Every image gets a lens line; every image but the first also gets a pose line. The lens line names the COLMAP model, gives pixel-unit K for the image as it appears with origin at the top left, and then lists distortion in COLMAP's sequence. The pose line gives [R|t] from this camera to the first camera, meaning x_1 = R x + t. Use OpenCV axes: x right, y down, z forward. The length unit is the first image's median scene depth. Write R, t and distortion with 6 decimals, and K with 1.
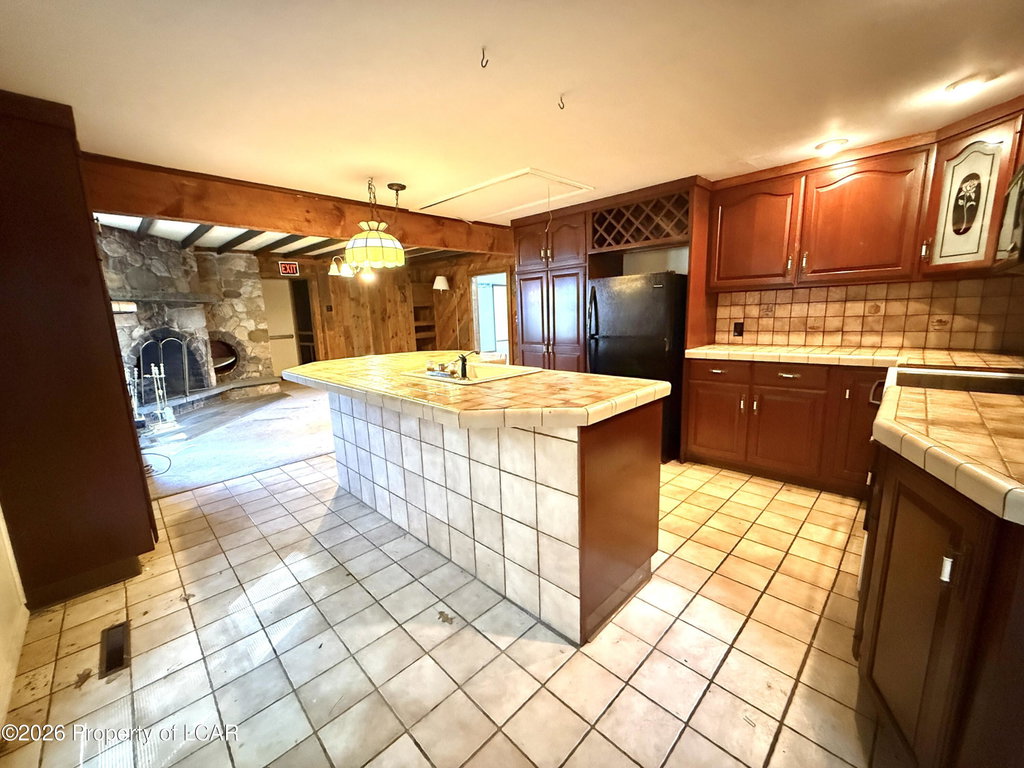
lens RADIAL K [[407.3, 0, 511.2], [0, 407.3, 384.5], [0, 0, 1]] dist [0.000080, -0.000248]
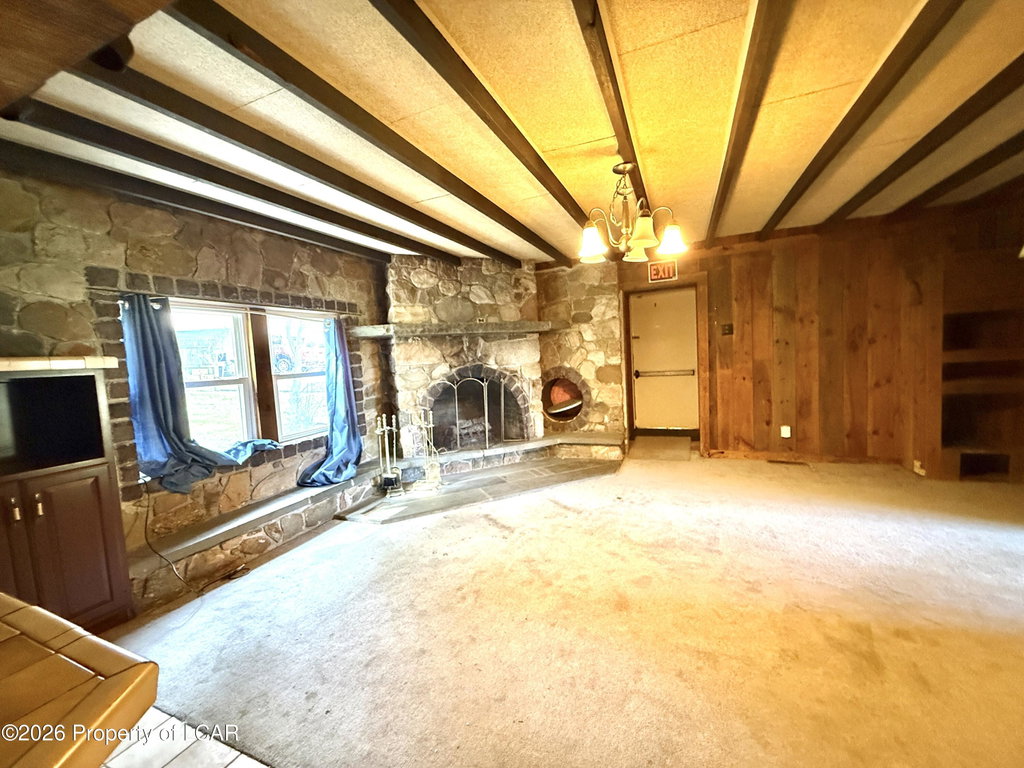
lens RADIAL K [[407.3, 0, 507.8], [0, 407.3, 382.0], [0, 0, 1]] dist [0.000080, -0.000248]
pose [[0.374169, 0.075243, -0.924303, -0.039311], [-0.122121, 0.992021, 0.031320, -0.123152], [0.919285, 0.101158, 0.380372, 0.661626]]
